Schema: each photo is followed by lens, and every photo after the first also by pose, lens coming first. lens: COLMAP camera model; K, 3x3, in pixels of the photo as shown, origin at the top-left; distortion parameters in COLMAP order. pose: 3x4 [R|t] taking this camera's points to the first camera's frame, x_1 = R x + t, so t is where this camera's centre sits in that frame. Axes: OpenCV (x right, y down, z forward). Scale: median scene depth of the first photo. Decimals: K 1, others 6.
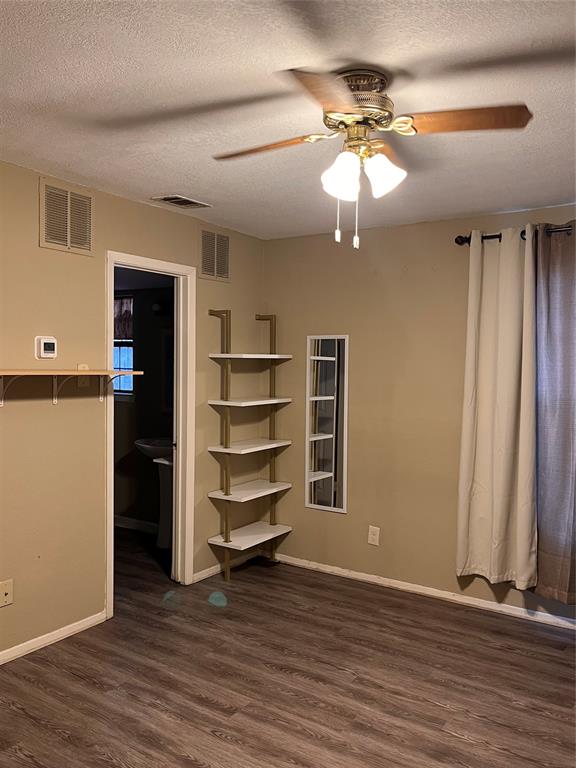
lens RADIAL K [[631.4, 0, 288.5], [0, 631.4, 382.0], [0, 0, 1]] dist [0.026788, -0.002843]
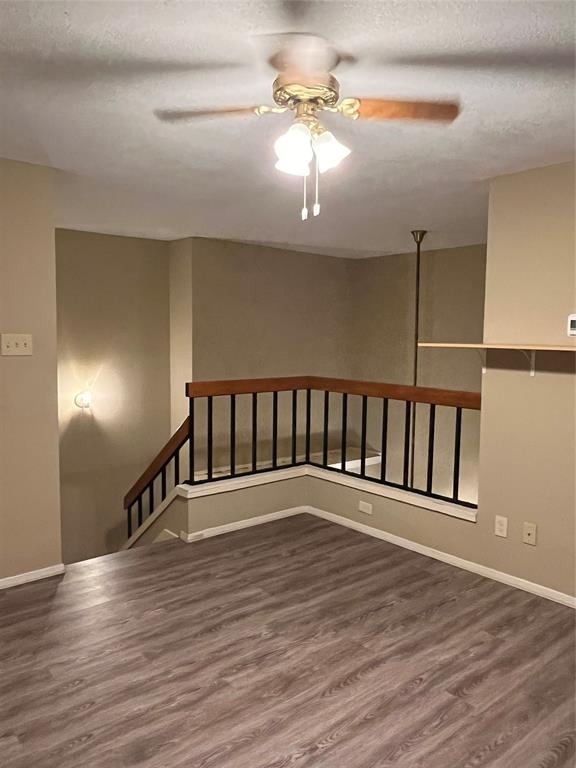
lens RADIAL K [[592.6, 0, 288.3], [0, 592.6, 385.8], [0, 0, 1]] dist [0.001372, 0.005051]
pose [[-0.260872, 0.068304, -0.962954, 0.758513], [-0.045767, 0.995497, 0.083011, -0.015069], [0.964288, 0.065727, -0.256572, 0.877663]]
